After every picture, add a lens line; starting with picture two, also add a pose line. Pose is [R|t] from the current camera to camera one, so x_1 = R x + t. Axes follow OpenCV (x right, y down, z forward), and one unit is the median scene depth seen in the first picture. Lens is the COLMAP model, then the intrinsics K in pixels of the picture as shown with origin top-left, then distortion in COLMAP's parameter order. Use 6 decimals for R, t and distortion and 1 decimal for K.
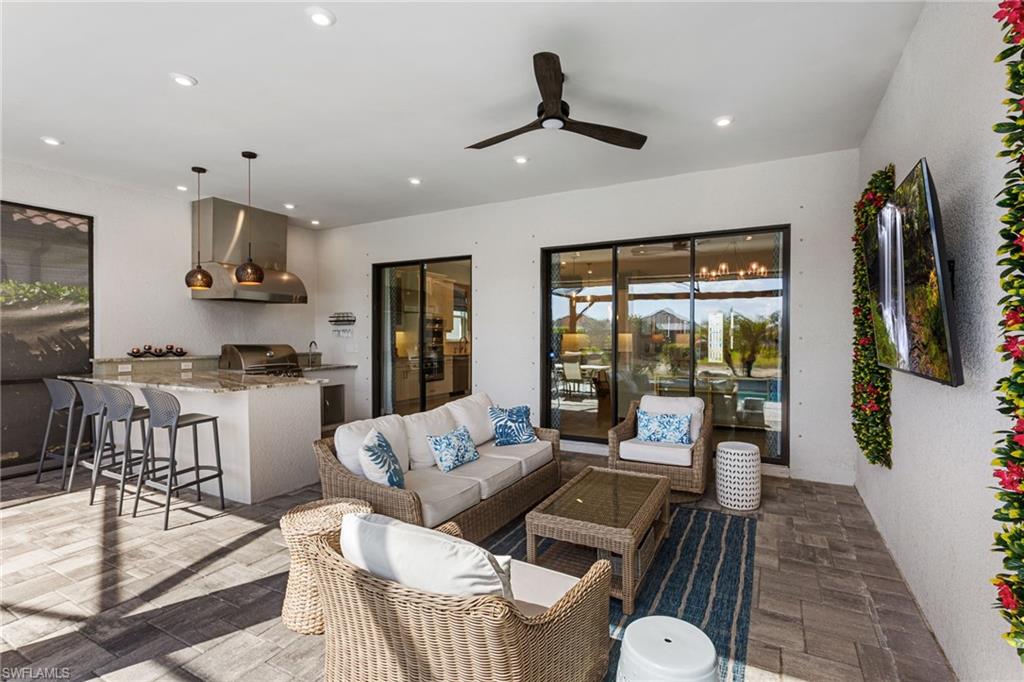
lens RADIAL K [[480.5, 0, 507.1], [0, 480.5, 338.1], [0, 0, 1]] dist [0.005136, 0.001032]
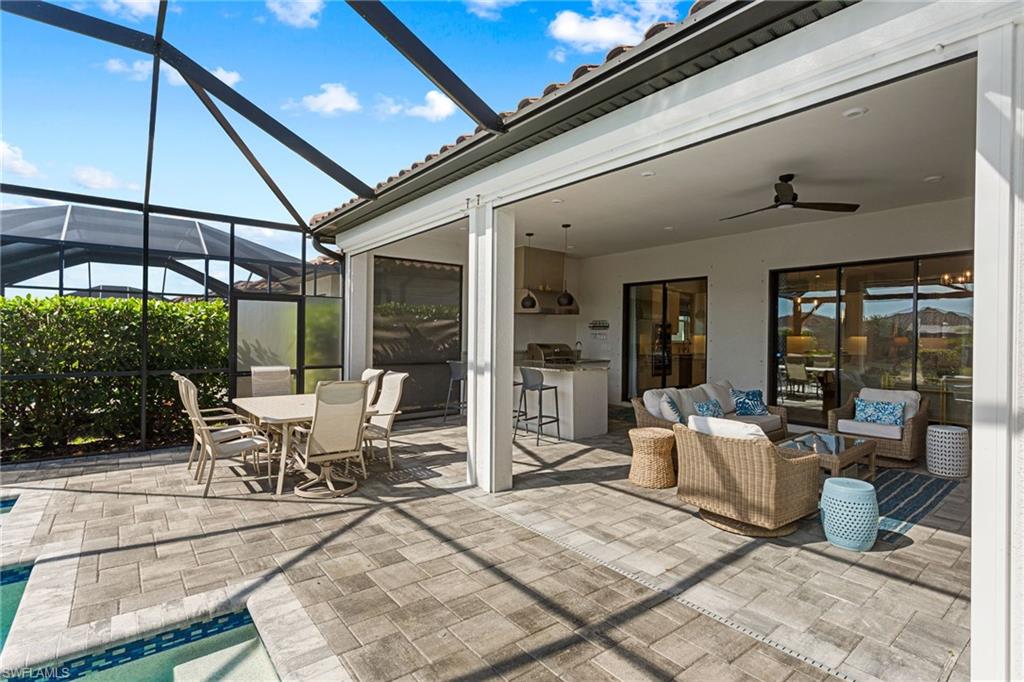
lens RADIAL K [[491.5, 0, 505.7], [0, 491.5, 338.4], [0, 0, 1]] dist [0.001765, 0.000623]
pose [[0.921557, 0.007429, -0.388172, -0.054647], [-0.007042, 0.999972, 0.002419, -0.004417], [0.388179, 0.000504, 0.921584, -0.382612]]
